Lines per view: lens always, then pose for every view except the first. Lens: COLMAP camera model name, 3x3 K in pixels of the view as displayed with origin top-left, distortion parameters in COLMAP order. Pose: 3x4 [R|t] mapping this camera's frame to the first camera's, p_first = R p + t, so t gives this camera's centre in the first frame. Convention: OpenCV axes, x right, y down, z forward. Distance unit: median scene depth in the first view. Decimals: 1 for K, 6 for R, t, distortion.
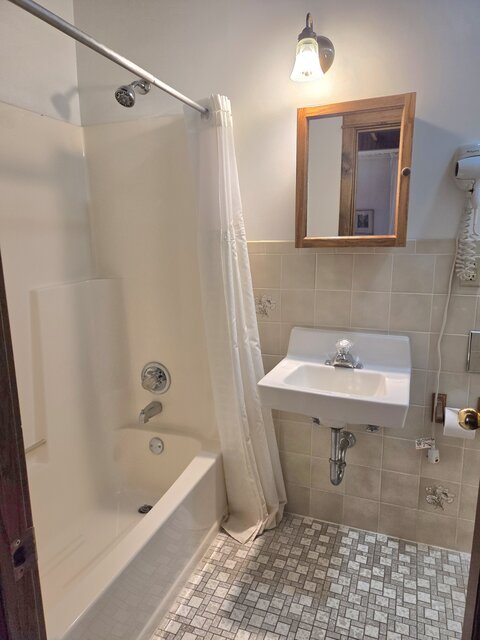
lens RADIAL K [[429.6, 0, 240.5], [0, 429.6, 320.8], [0, 0, 1]] dist [0.054459, -0.015750]
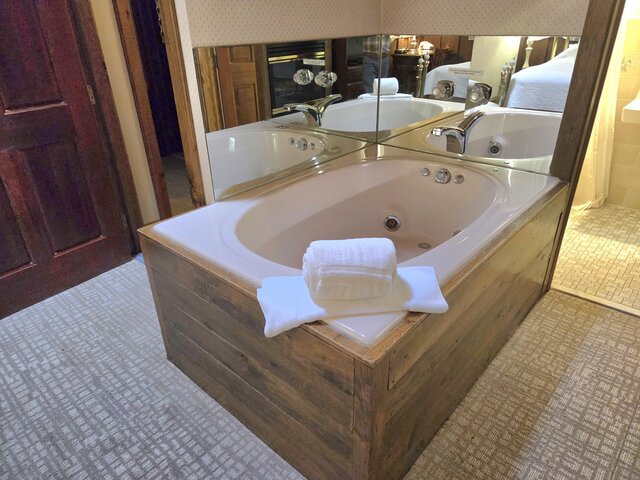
lens RADIAL K [[429.6, 0, 322.1], [0, 429.6, 238.2], [0, 0, 1]] dist [0.054459, -0.015750]
pose [[0.941451, 0.146937, -0.303445, -0.408300], [-0.056963, 0.956416, 0.286396, 0.175811], [0.332303, -0.252343, 0.908789, -0.951309]]
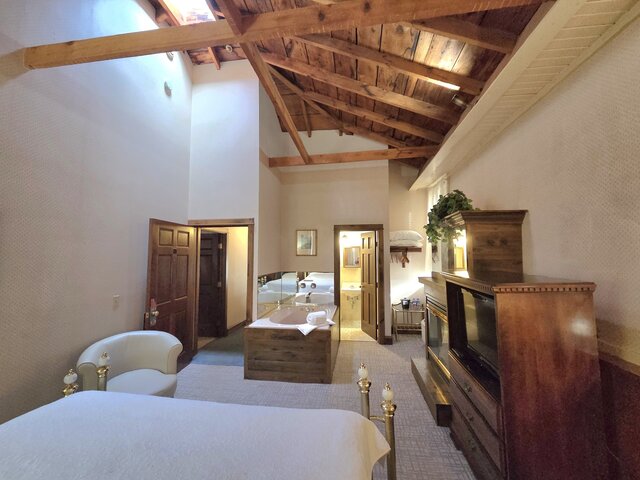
lens RADIAL K [[264.1, 0, 319.3], [0, 264.1, 239.7], [0, 0, 1]] dist [0.001123, 0.000538]
pose [[0.970536, 0.025153, 0.239639, -1.287196], [0.037341, 0.966821, -0.252712, 0.412998], [-0.238044, 0.254215, 0.937395, -2.891025]]
